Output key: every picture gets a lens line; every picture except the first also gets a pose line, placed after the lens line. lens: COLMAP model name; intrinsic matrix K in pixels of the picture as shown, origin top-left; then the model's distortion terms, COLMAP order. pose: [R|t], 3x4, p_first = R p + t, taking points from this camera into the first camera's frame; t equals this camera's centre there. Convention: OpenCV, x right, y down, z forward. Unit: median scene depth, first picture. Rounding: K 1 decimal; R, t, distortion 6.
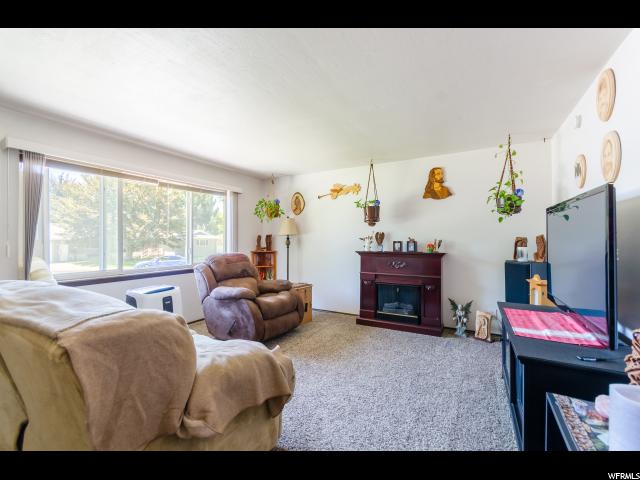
lens RADIAL K [[277.8, 0, 320.0], [0, 277.8, 240.0], [0, 0, 1]] dist [0.001047, 0.000182]
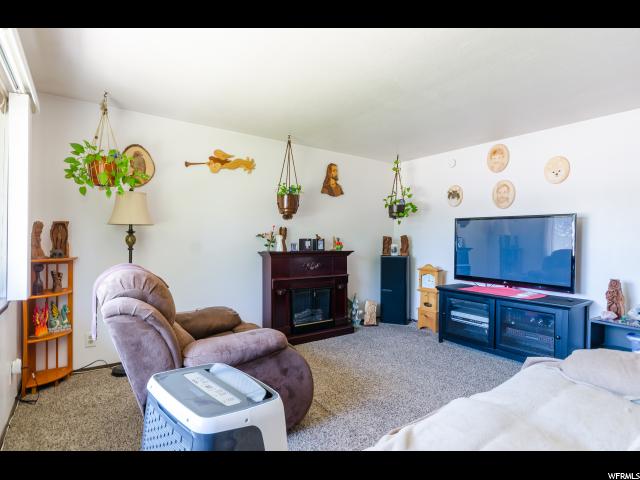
lens RADIAL K [[334.8, 0, 320.0], [0, 334.8, 240.0], [0, 0, 1]] dist [0.002127, 0.000281]
pose [[0.423260, -0.005701, 0.905990, -0.658741], [-0.021356, 0.999640, 0.016268, -0.010164], [-0.905757, -0.026234, 0.422985, 0.528742]]
